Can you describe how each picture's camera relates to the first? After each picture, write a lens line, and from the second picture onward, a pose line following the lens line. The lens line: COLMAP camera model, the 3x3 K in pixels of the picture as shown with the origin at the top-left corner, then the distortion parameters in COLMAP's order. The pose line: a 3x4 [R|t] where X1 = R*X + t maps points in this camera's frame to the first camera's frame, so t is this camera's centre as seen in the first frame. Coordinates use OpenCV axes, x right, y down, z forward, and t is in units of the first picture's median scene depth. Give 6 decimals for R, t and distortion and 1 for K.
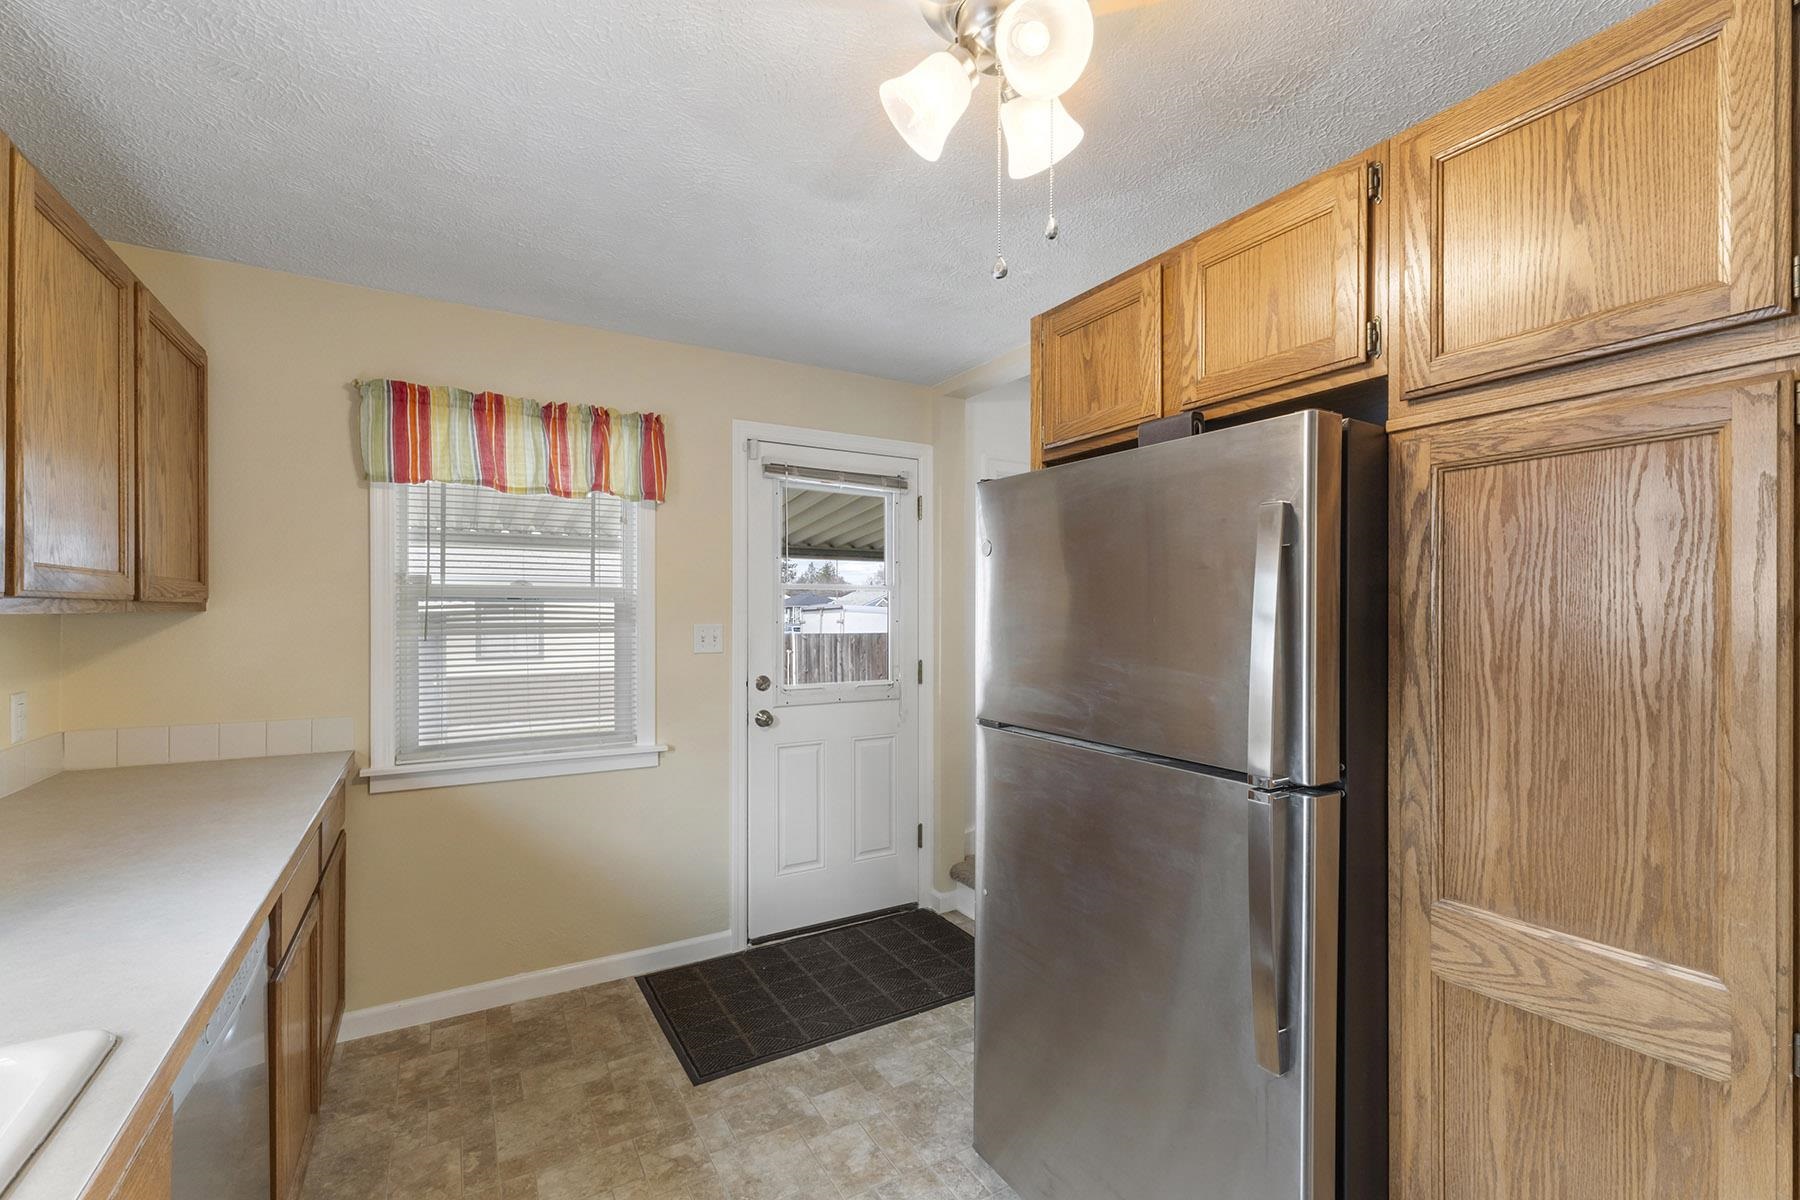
lens RADIAL K [[776.9, 0, 900.0], [0, 776.9, 600.0], [0, 0, 1]] dist [0.000211, 0.000171]
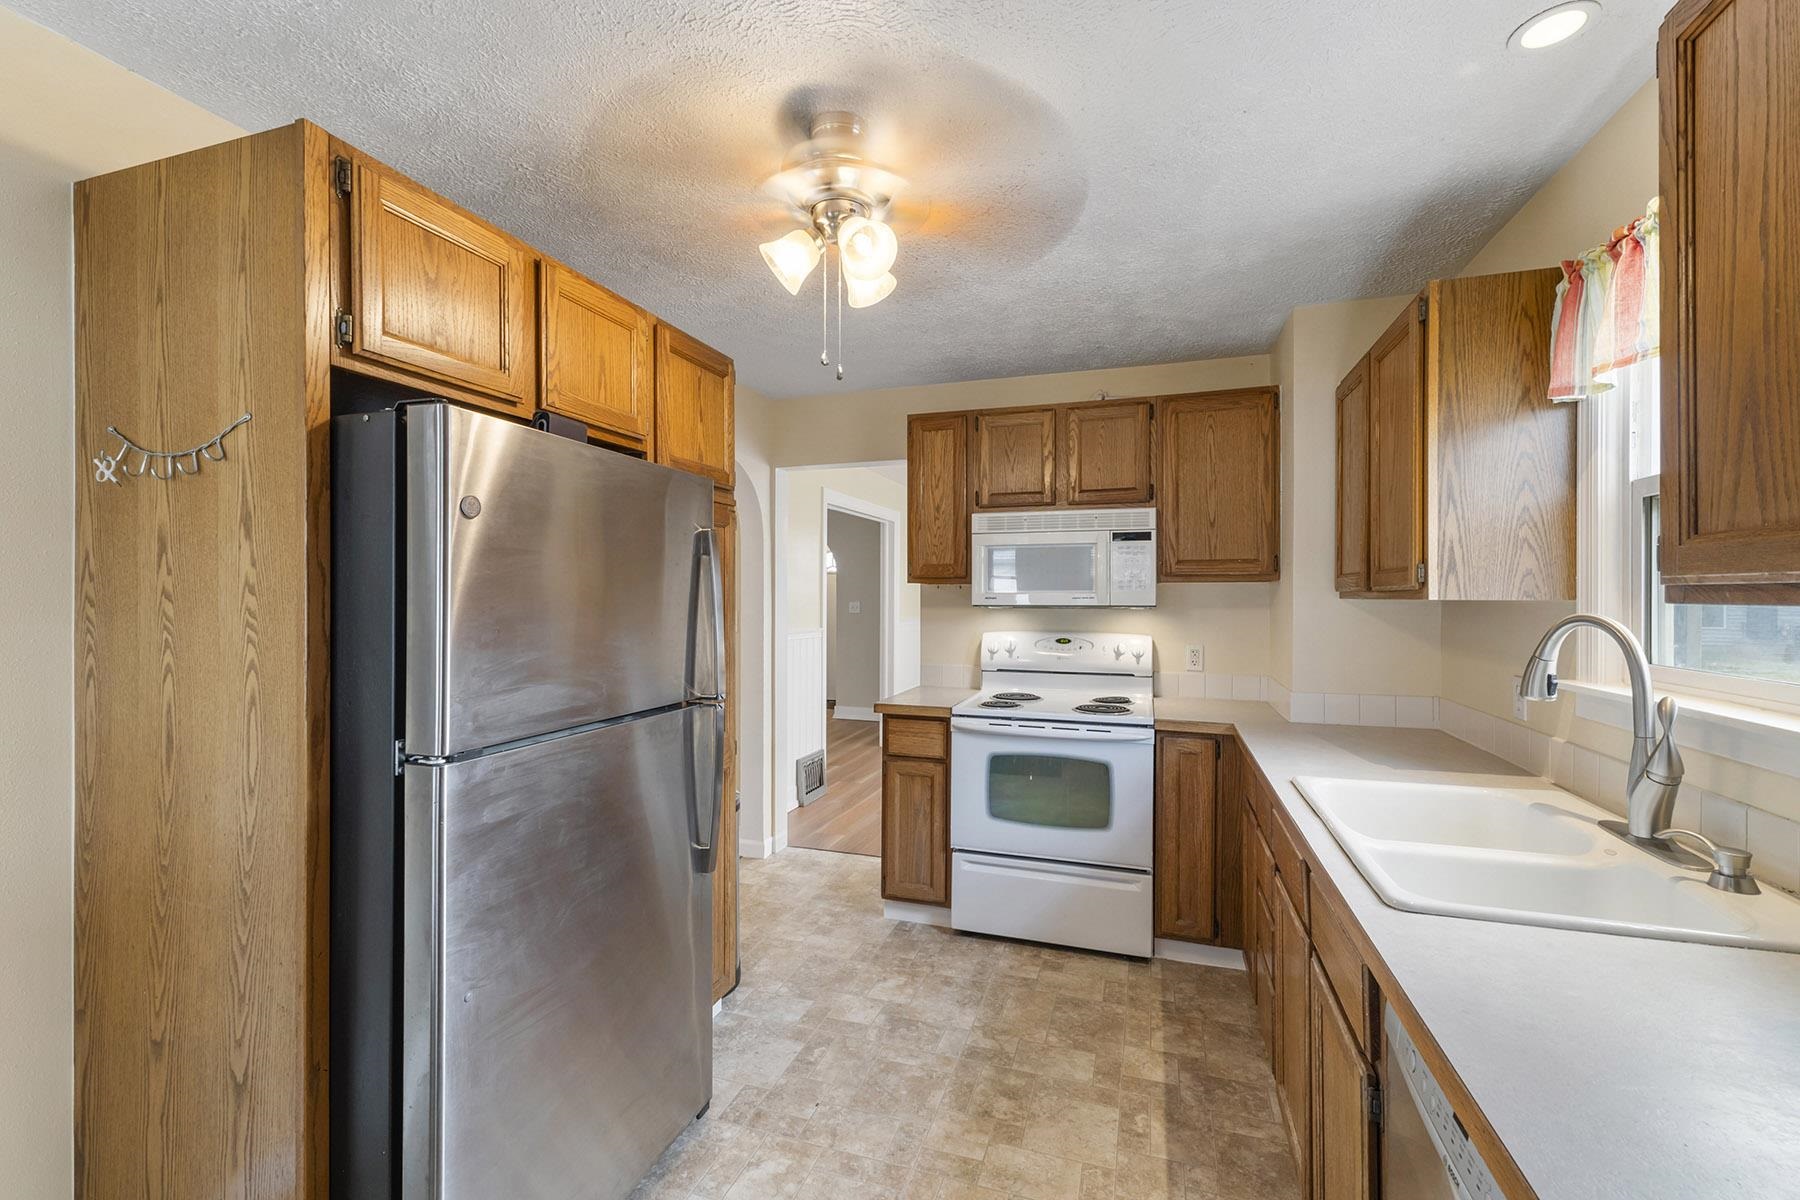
lens RADIAL K [[760.9, 0, 900.0], [0, 760.9, 600.0], [0, 0, 1]] dist [-0.002658, -0.000175]
pose [[-0.660037, -0.002598, 0.751228, -0.654874], [-0.006035, 0.999980, -0.001844, 0.016467], [-0.751209, -0.005751, -0.660040, 1.142517]]
